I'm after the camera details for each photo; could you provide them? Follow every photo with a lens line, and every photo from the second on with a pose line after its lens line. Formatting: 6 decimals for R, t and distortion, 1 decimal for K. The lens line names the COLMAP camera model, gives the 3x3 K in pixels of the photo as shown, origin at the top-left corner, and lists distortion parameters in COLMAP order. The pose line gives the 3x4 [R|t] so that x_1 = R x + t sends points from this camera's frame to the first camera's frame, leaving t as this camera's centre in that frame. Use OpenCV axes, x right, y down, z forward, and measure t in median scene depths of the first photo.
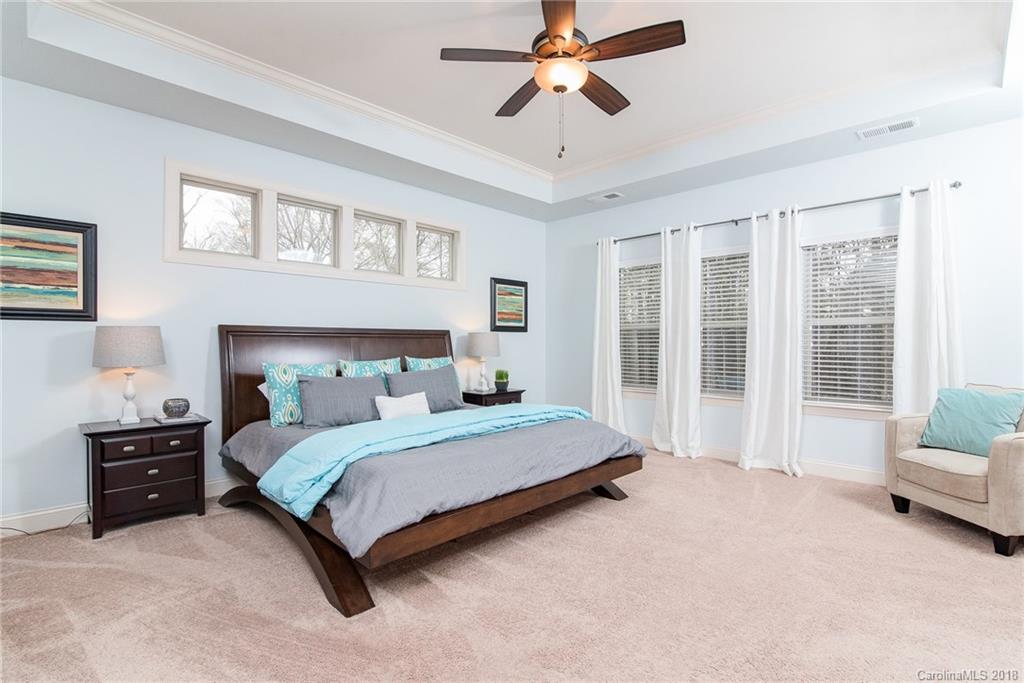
lens RADIAL K [[483.3, 0, 512.0], [0, 483.3, 341.5], [0, 0, 1]] dist [-0.016310, 0.000831]
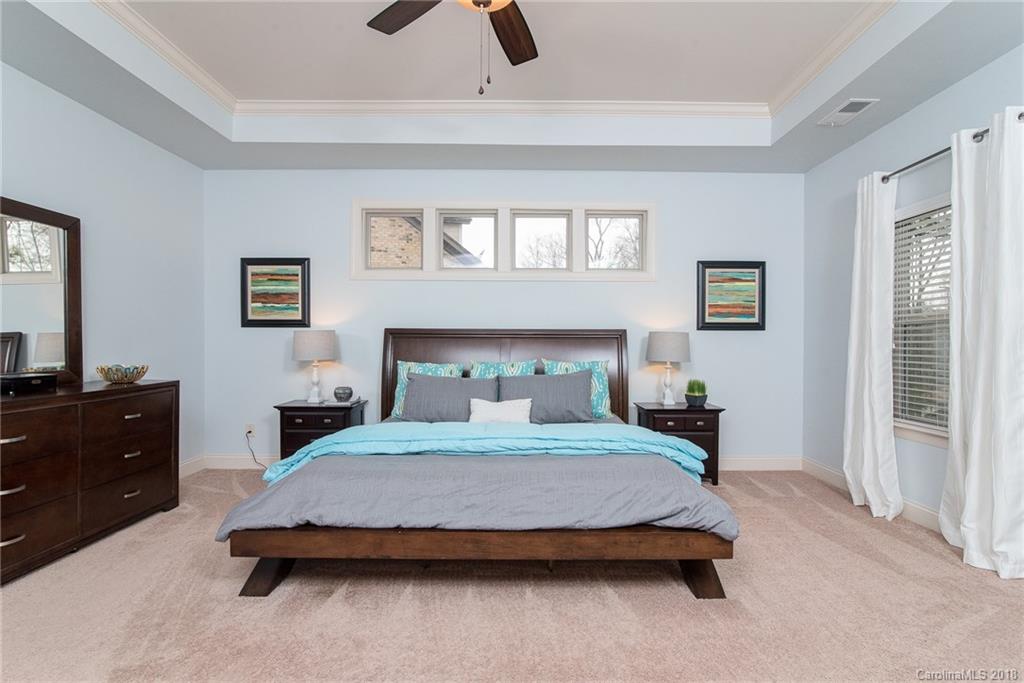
lens RADIAL K [[483.3, 0, 512.0], [0, 483.3, 341.5], [0, 0, 1]] dist [-0.016310, 0.000831]
pose [[0.701685, 0.000573, -0.712487, 0.477696], [-0.002755, 0.999994, -0.001909, -0.000042], [0.712482, 0.003302, 0.701683, 0.377111]]
